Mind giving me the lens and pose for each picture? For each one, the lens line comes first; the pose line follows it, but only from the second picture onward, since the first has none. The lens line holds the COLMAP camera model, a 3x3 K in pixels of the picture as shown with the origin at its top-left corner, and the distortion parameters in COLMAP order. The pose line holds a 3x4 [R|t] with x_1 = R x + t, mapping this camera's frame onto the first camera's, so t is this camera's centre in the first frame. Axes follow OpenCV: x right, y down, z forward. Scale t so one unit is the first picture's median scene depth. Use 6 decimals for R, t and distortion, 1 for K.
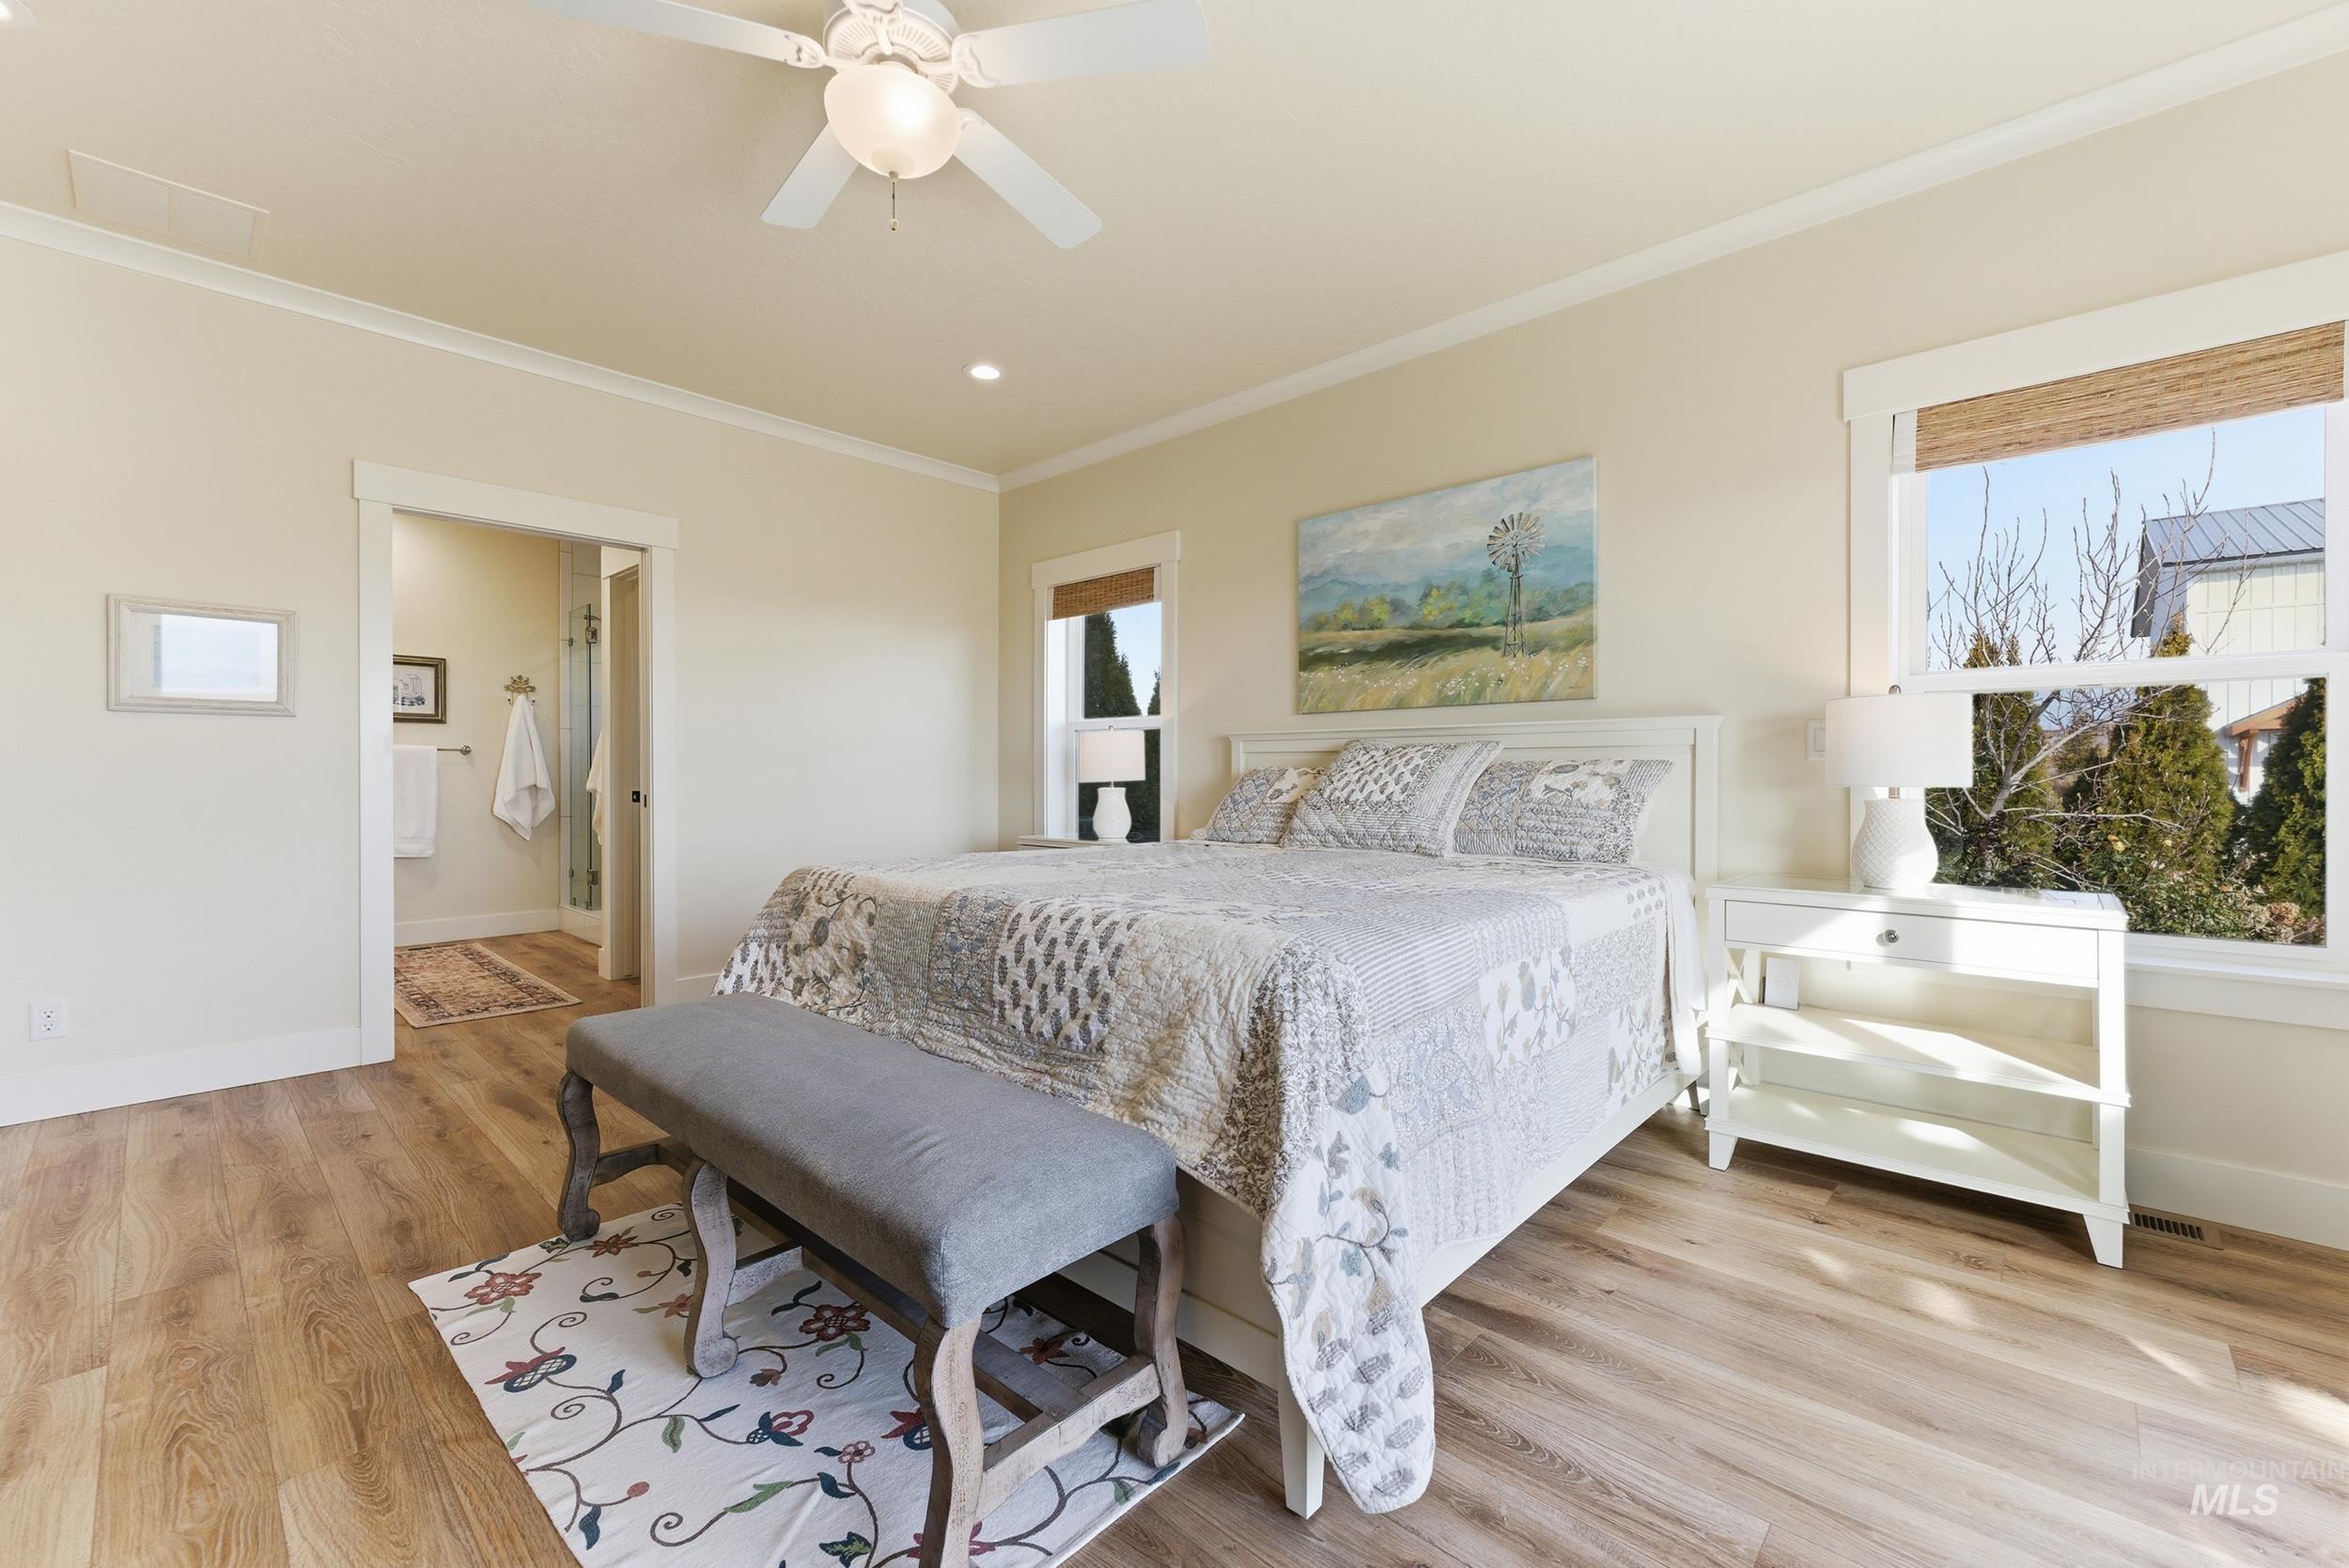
lens RADIAL K [[966.6, 0, 1174.0], [0, 966.6, 778.7], [0, 0, 1]] dist [-0.001124, -0.000244]
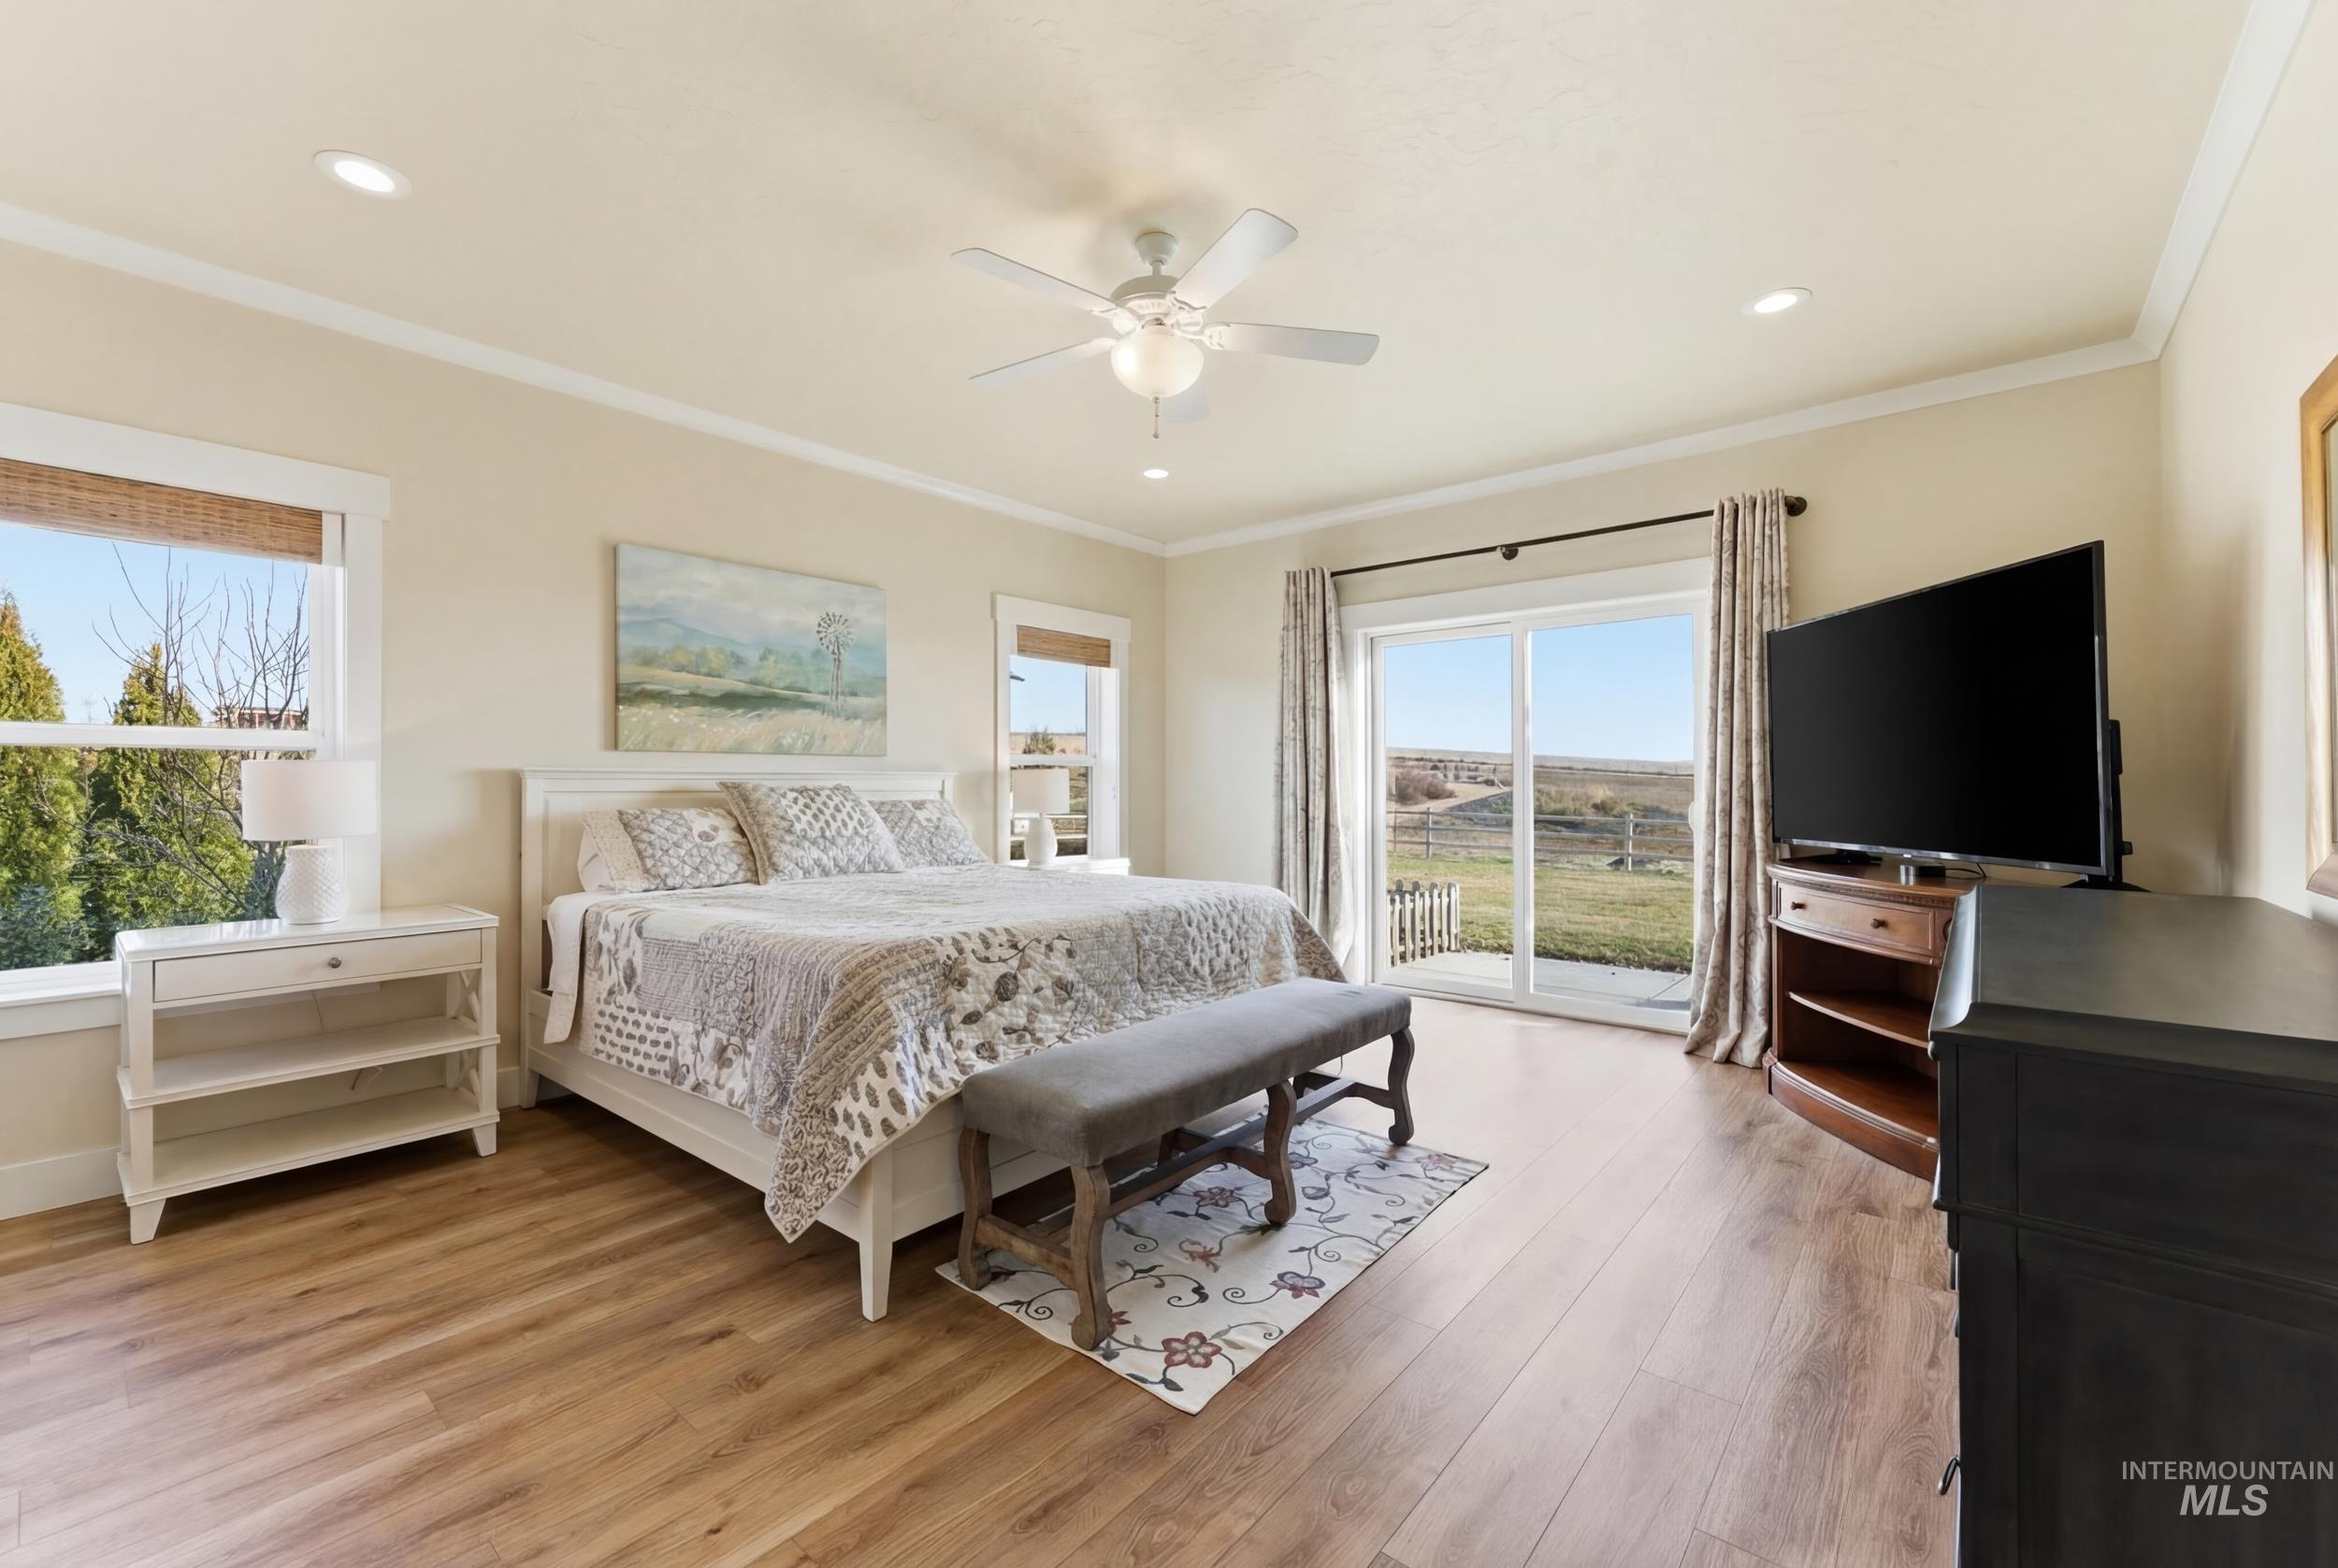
lens RADIAL K [[969.6, 0, 1168.7], [0, 969.6, 780.7], [0, 0, 1]] dist [0.000101, 0.000033]
pose [[-0.057037, -0.000749, 0.998372, -0.996656], [0.003795, 0.999992, 0.000967, -0.043965], [-0.998365, 0.003844, -0.057033, 0.627047]]
